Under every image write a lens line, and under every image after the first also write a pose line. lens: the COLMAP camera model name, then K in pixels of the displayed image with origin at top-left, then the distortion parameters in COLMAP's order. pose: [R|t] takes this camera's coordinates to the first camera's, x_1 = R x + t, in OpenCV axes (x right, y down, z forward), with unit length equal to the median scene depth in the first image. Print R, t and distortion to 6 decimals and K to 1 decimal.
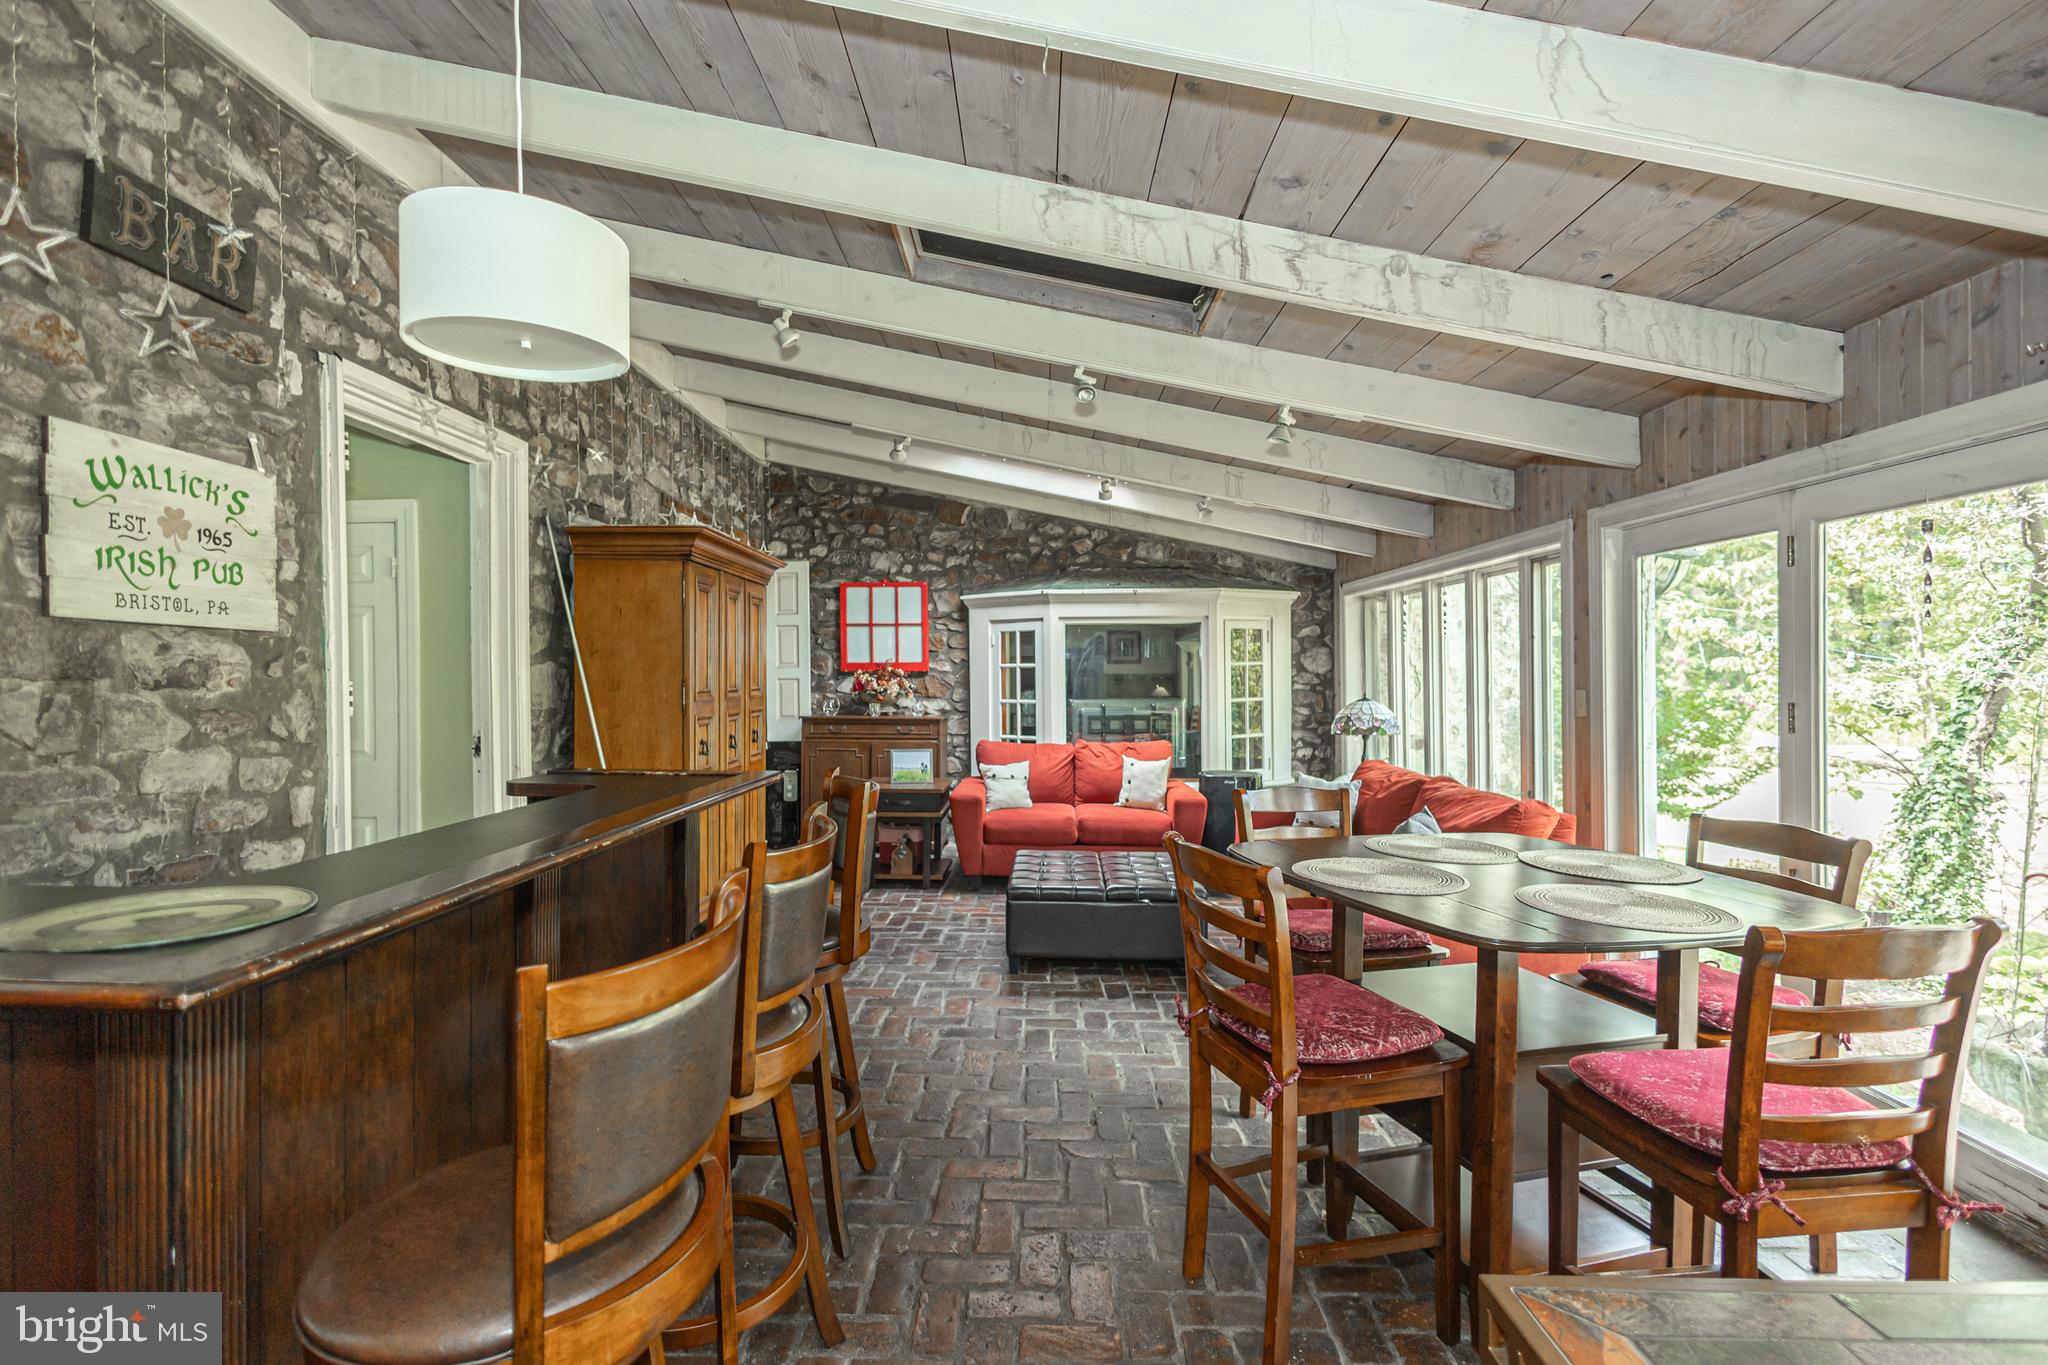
lens RADIAL K [[949.0, 0, 1029.2], [0, 949.0, 678.2], [0, 0, 1]] dist [0.014132, -0.000939]
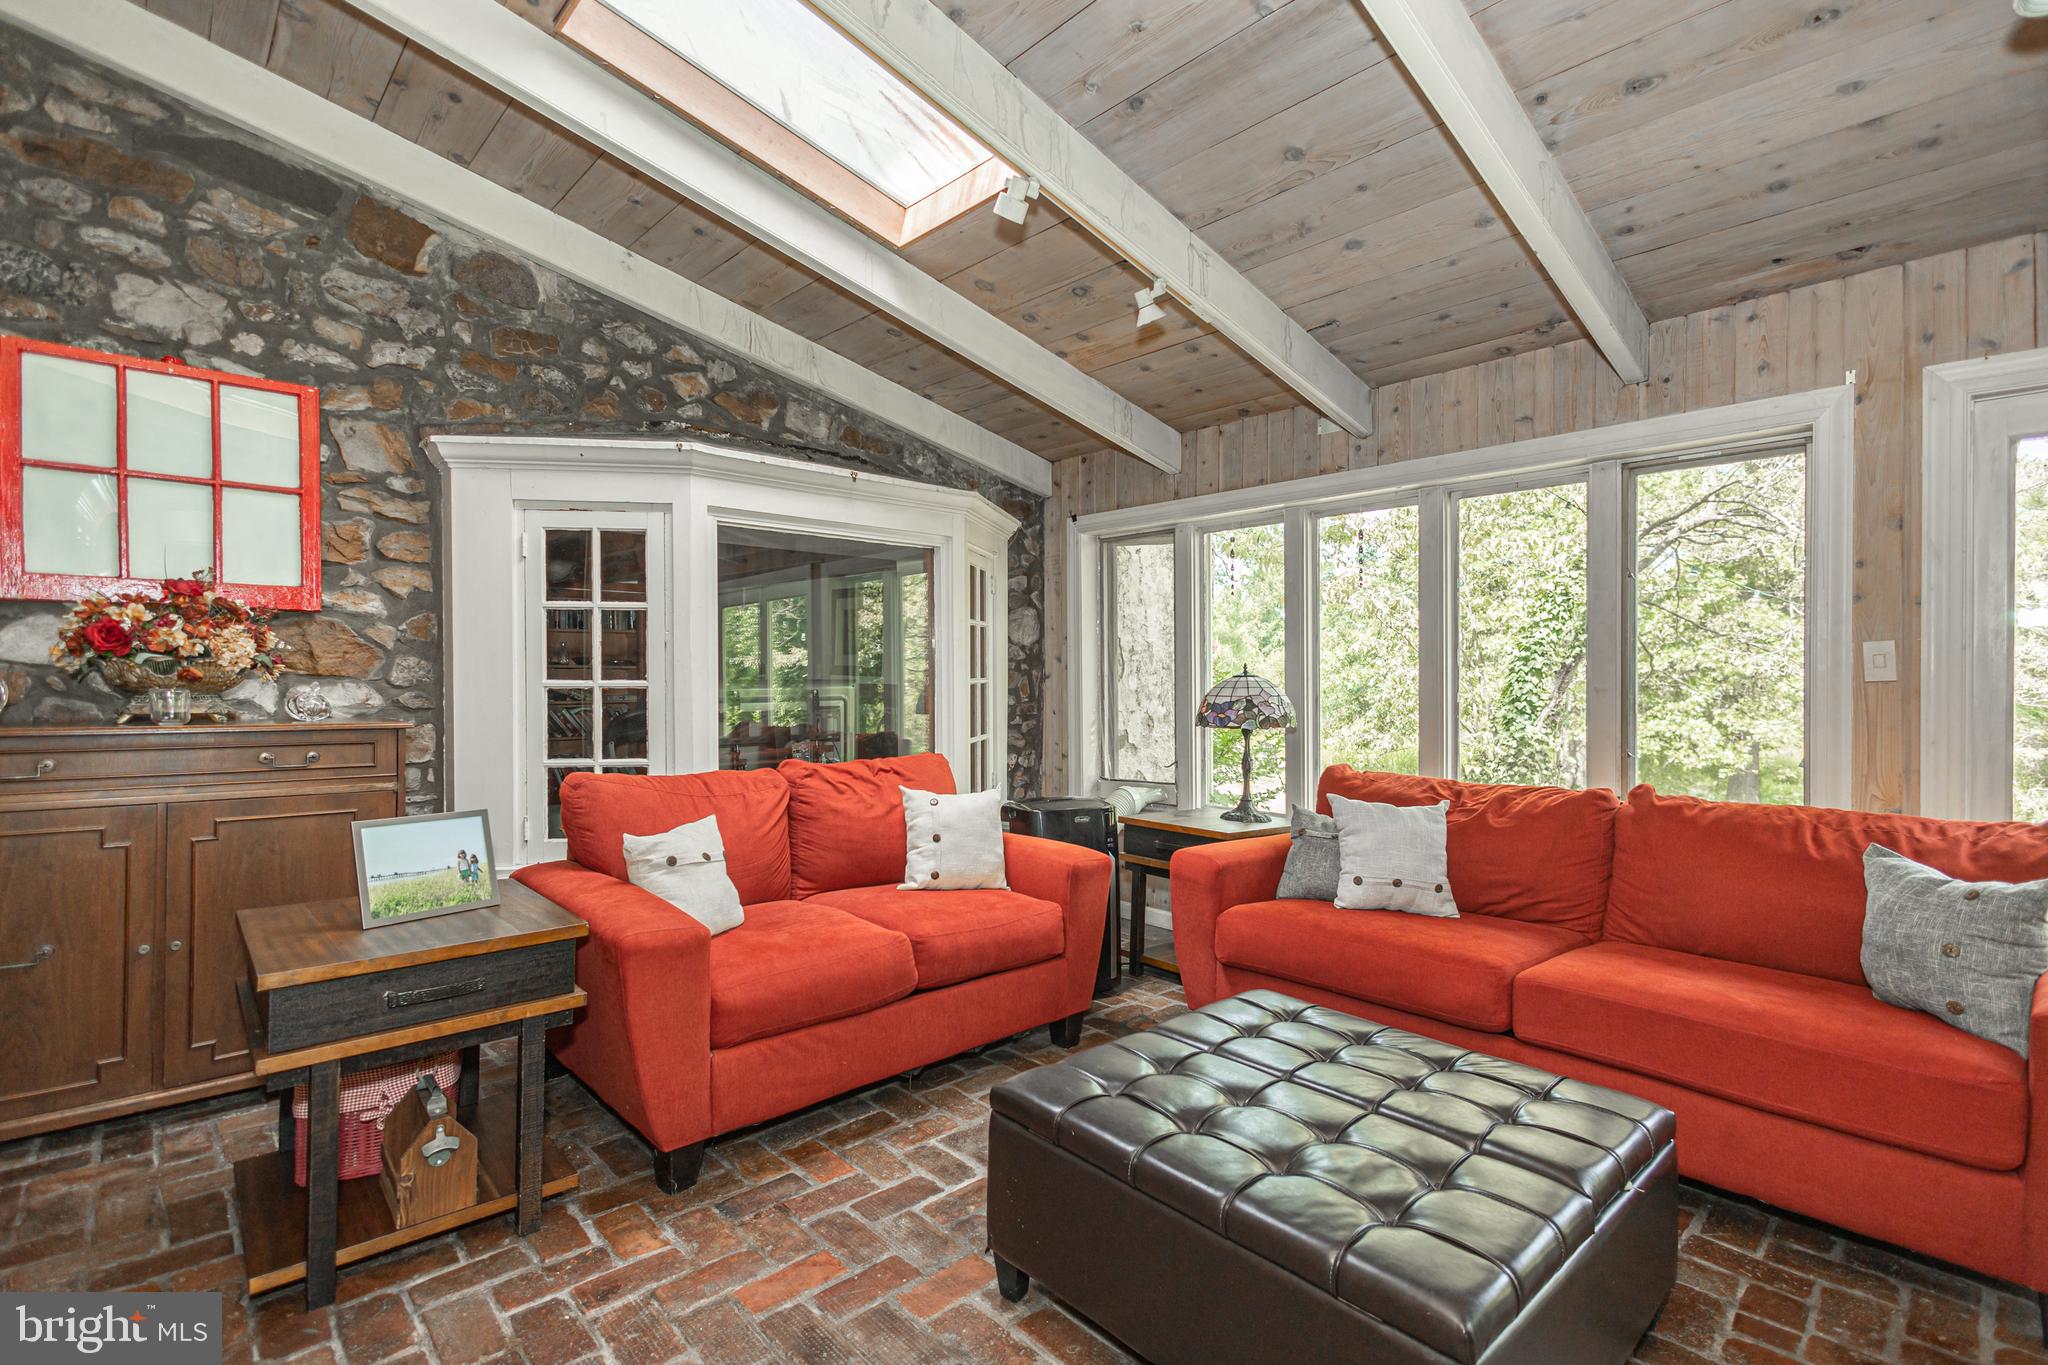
lens RADIAL K [[949.0, 0, 1022.6], [0, 949.0, 681.5], [0, 0, 1]] dist [0.014132, -0.000939]
pose [[0.717750, 0.002444, 0.696297, -0.174242], [-0.000433, 0.999995, -0.003064, 0.023211], [-0.696301, 0.001898, 0.717748, 0.502751]]
